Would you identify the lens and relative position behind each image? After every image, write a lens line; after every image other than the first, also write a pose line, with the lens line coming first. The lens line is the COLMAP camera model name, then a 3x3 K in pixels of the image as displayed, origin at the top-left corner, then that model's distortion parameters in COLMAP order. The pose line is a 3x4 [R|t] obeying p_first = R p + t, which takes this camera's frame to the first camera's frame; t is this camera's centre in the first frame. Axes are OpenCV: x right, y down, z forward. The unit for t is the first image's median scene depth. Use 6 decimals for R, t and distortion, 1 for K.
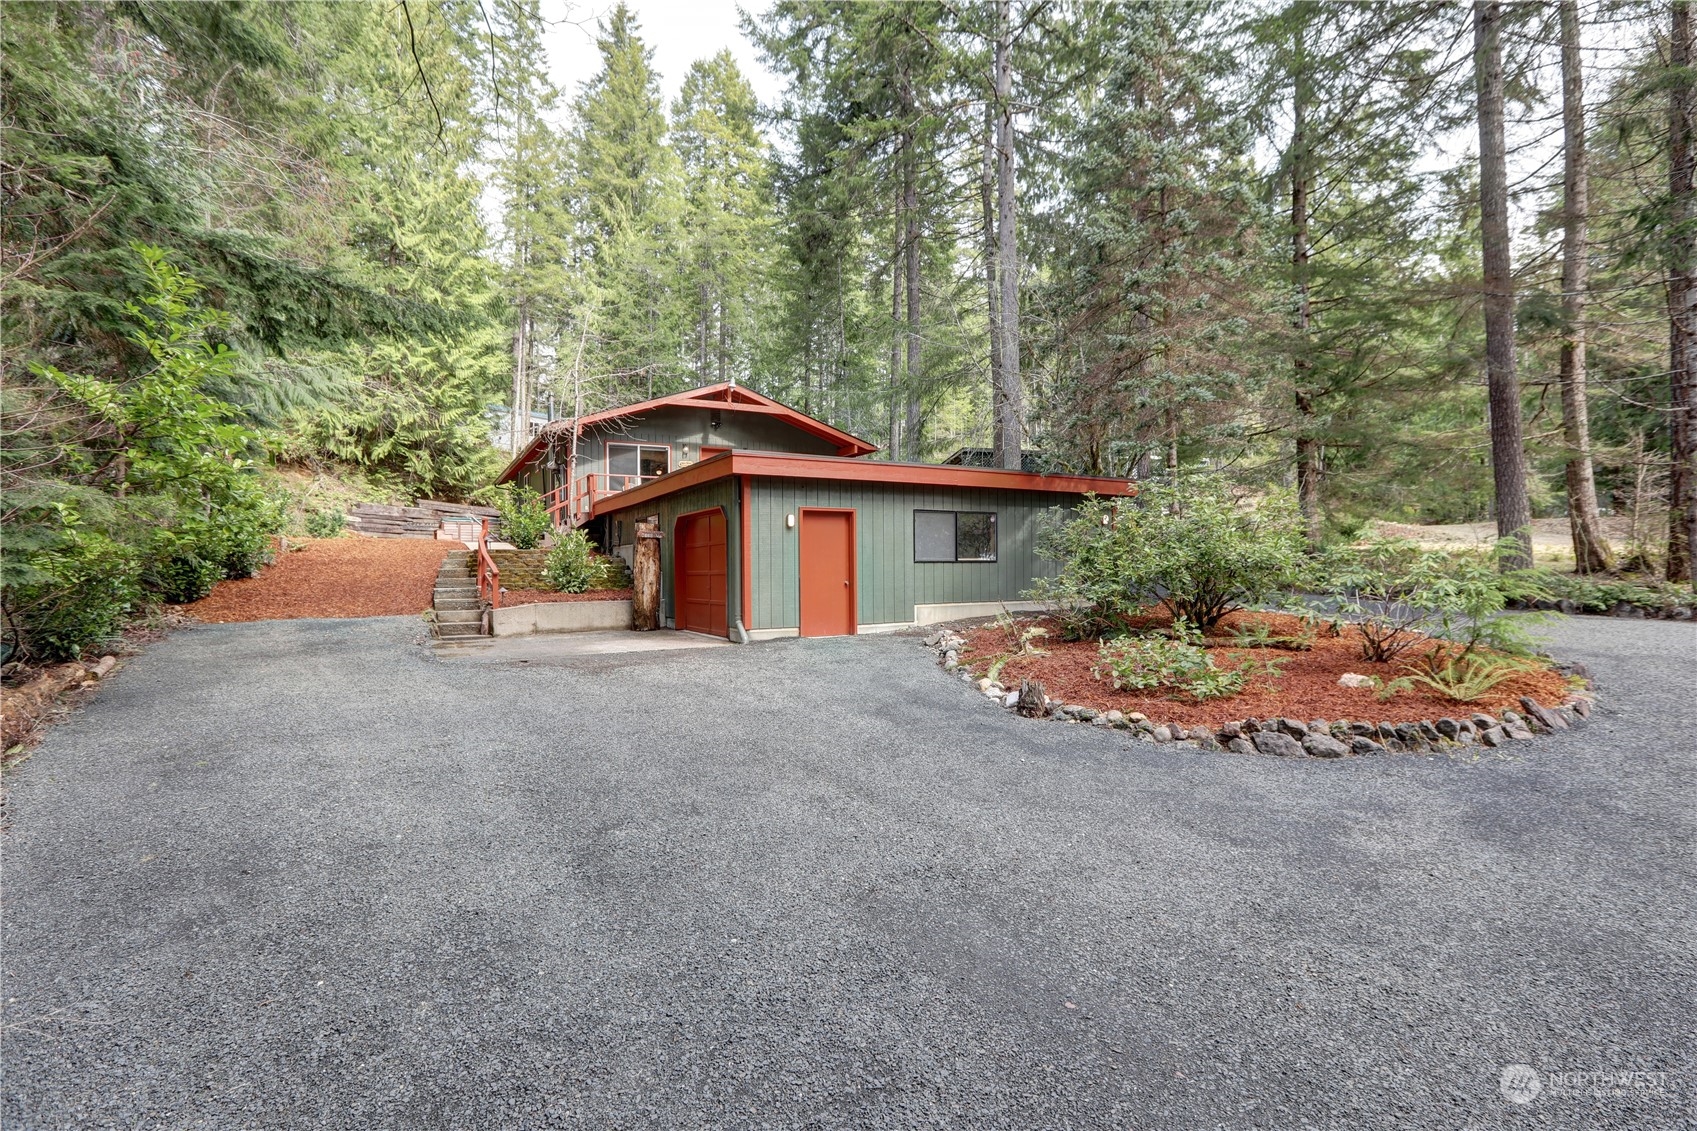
lens RADIAL K [[782.3, 0, 849.6], [0, 782.3, 560.3], [0, 0, 1]] dist [-0.010423, 0.001721]
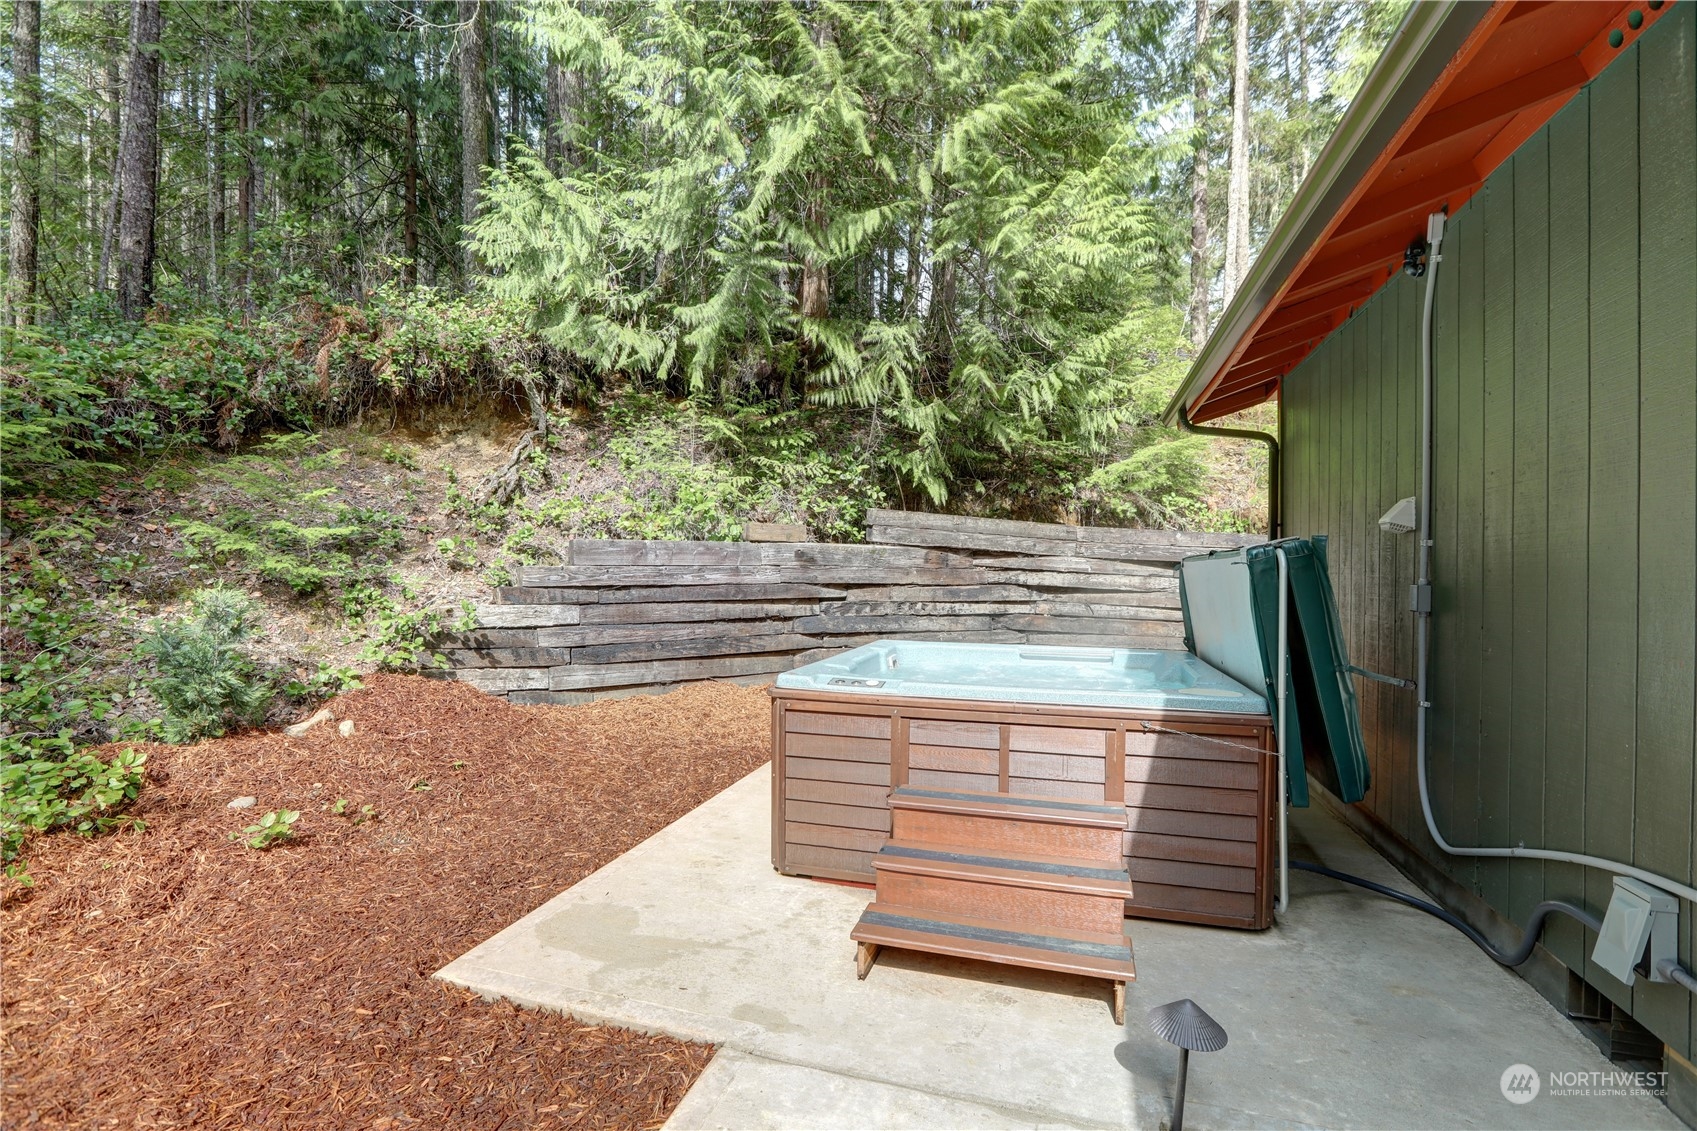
lens RADIAL K [[782.3, 0, 847.7], [0, 782.3, 574.4], [0, 0, 1]] dist [-0.010423, 0.001721]
pose [[0.713781, -0.002162, -0.700365, -0.361270], [0.001655, 0.999998, -0.001401, -0.053750], [0.700367, -0.000159, 0.713783, 0.766159]]
